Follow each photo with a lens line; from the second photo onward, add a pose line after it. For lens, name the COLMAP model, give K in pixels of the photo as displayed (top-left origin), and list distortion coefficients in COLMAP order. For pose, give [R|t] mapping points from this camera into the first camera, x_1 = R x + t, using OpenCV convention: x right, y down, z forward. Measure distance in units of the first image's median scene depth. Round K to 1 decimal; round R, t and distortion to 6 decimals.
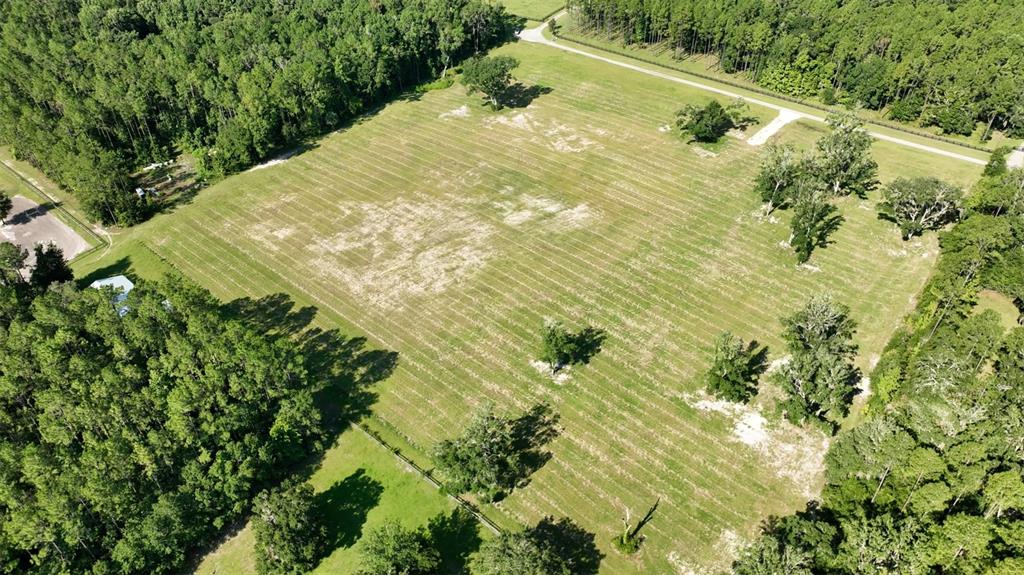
lens RADIAL K [[722.0, 0, 510.0], [0, 722.0, 295.5], [0, 0, 1]] dist [0.004873, 0.008766]
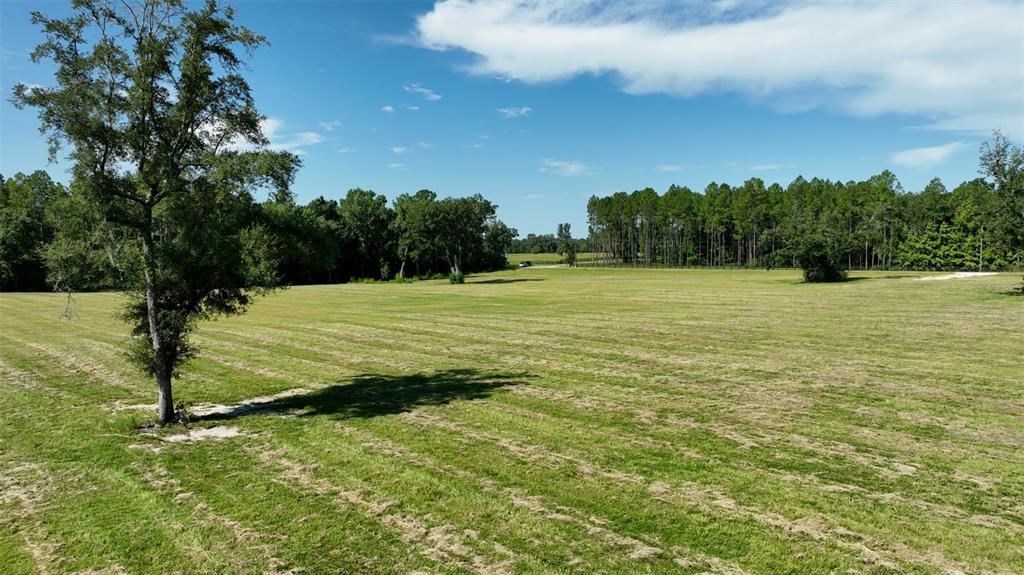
lens RADIAL K [[722.0, 0, 507.2], [0, 722.0, 287.5], [0, 0, 1]] dist [0.004873, 0.008766]
pose [[0.993973, 0.010439, -0.109131, 0.113782], [-0.073038, 0.805417, -0.588191, 0.130423], [0.081756, 0.592616, 0.801325, 0.651815]]
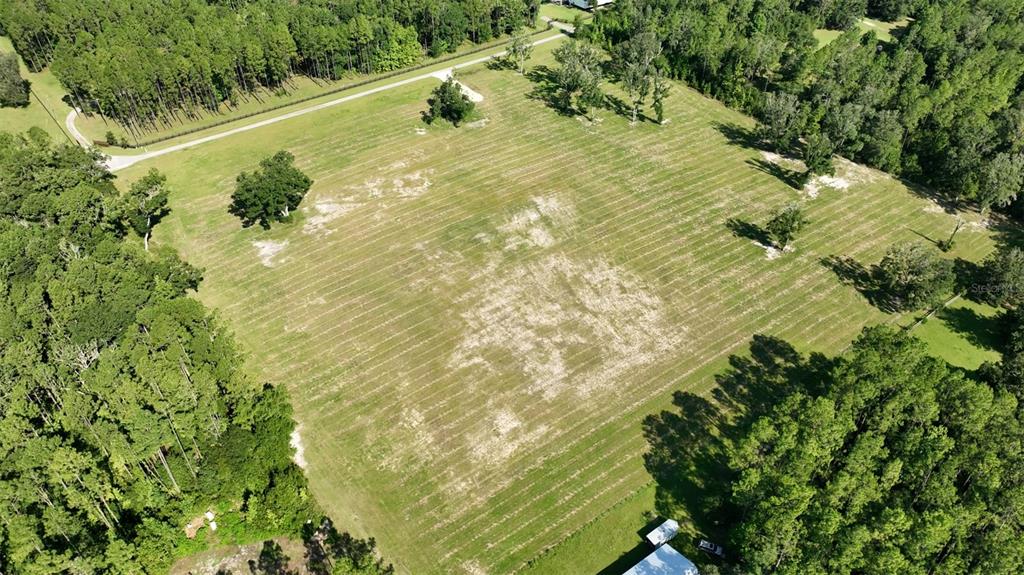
lens RADIAL K [[722.0, 0, 517.8], [0, 722.0, 293.6], [0, 0, 1]] dist [0.004873, 0.008766]
pose [[0.241667, -0.612467, 0.752649, -0.757551], [0.623813, 0.692182, 0.362962, -0.421311], [-0.743273, 0.381796, 0.549343, 0.526275]]
